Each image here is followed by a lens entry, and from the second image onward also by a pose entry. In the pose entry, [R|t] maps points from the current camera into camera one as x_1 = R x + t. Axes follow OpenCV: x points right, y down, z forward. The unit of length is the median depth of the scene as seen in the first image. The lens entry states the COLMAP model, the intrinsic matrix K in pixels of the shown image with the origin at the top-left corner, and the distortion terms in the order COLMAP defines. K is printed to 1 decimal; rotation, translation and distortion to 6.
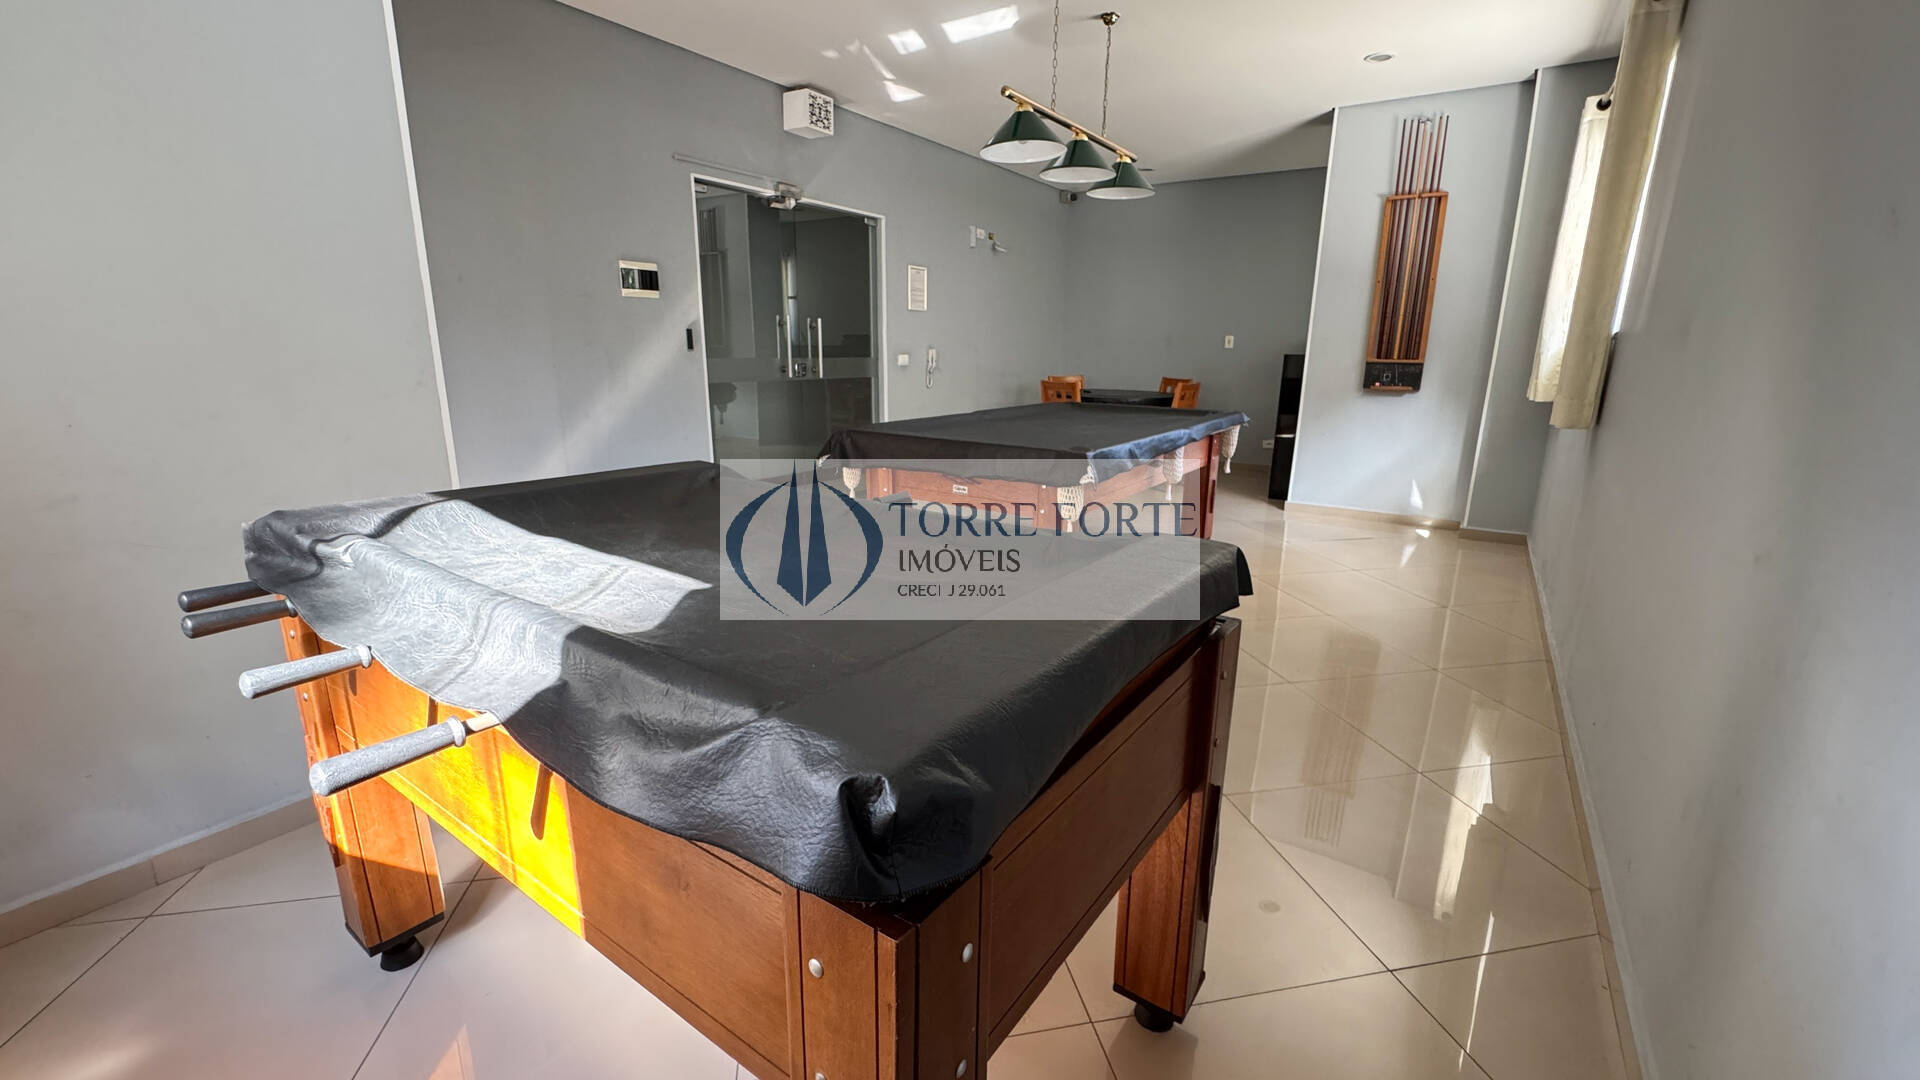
lens RADIAL K [[772.1, 0, 962.1], [0, 772.1, 535.0], [0, 0, 1]] dist [-0.001310, -0.000157]
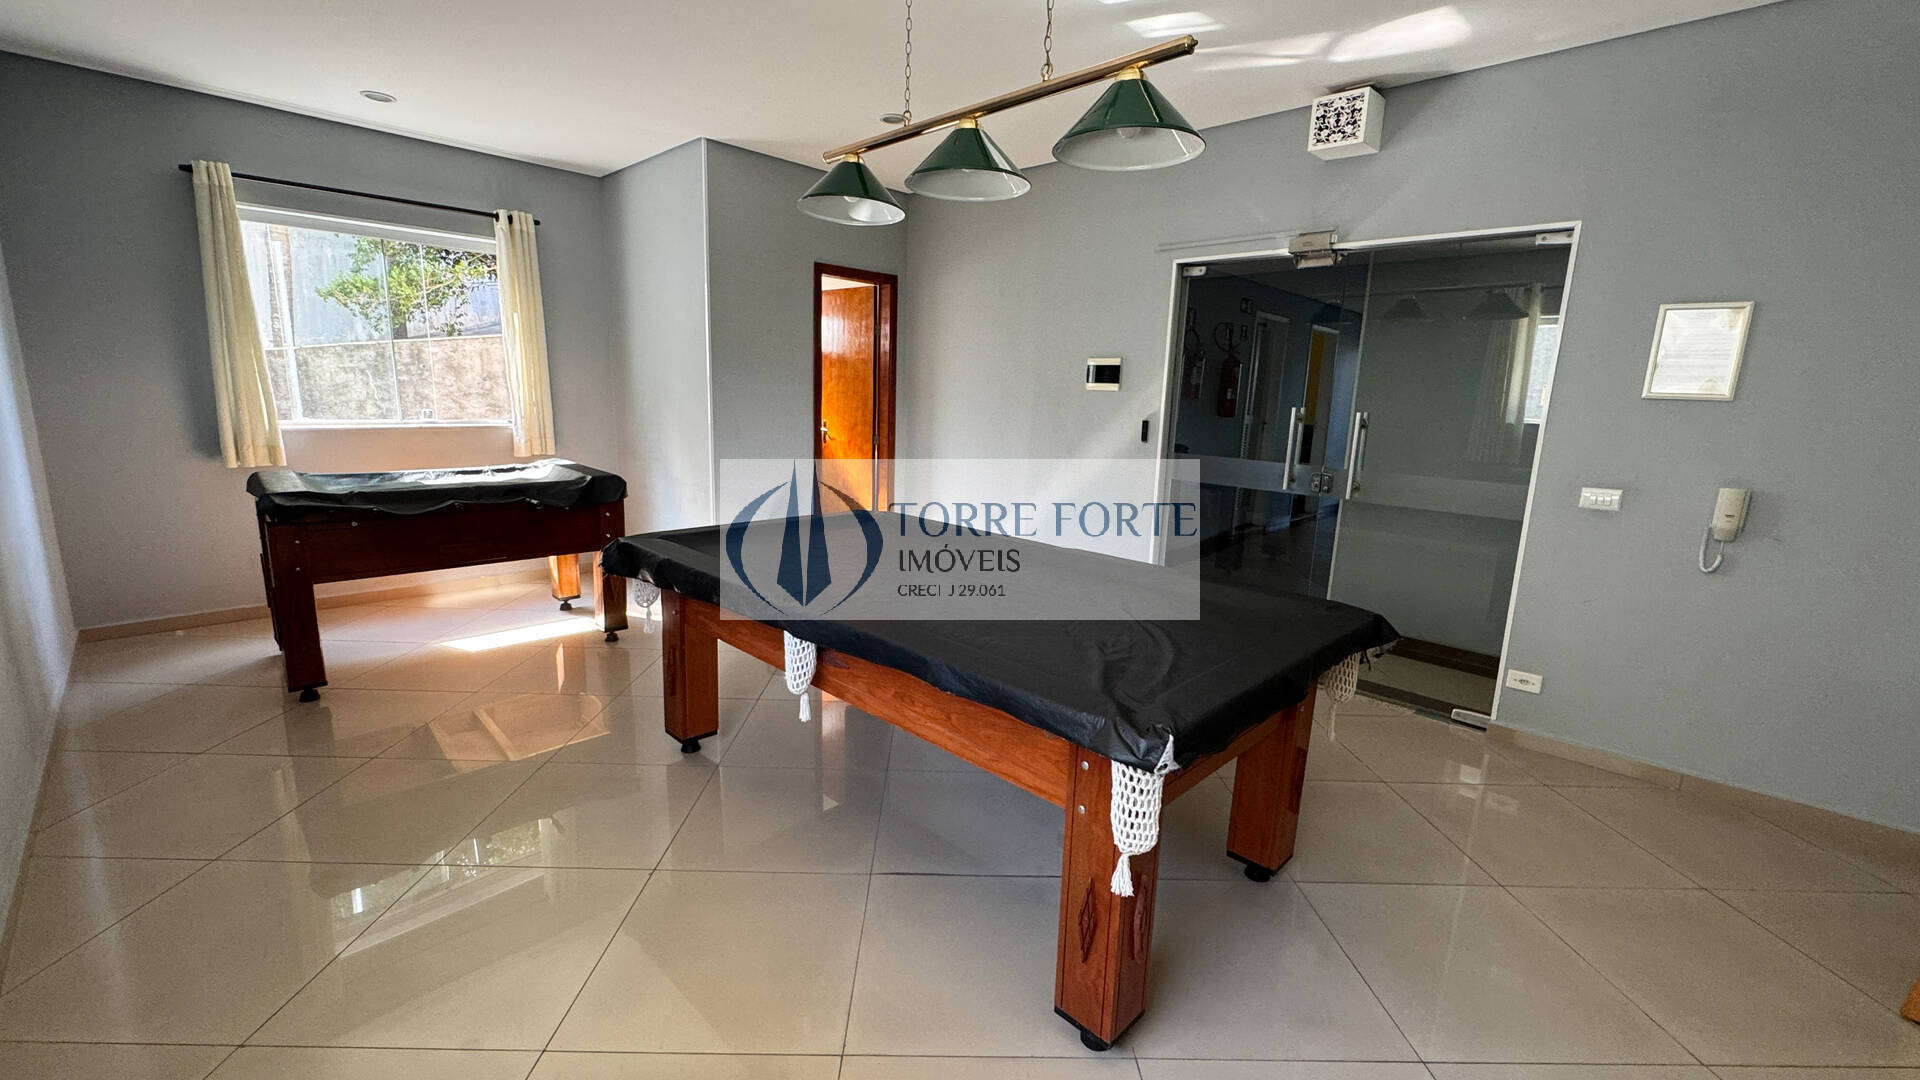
lens RADIAL K [[772.1, 0, 962.1], [0, 772.1, 535.0], [0, 0, 1]] dist [-0.001310, -0.000157]
pose [[-0.179342, 0.170492, -0.968901, 0.658351], [-0.266693, 0.939565, 0.214694, -0.282509], [0.946949, 0.296902, -0.123034, 0.957102]]
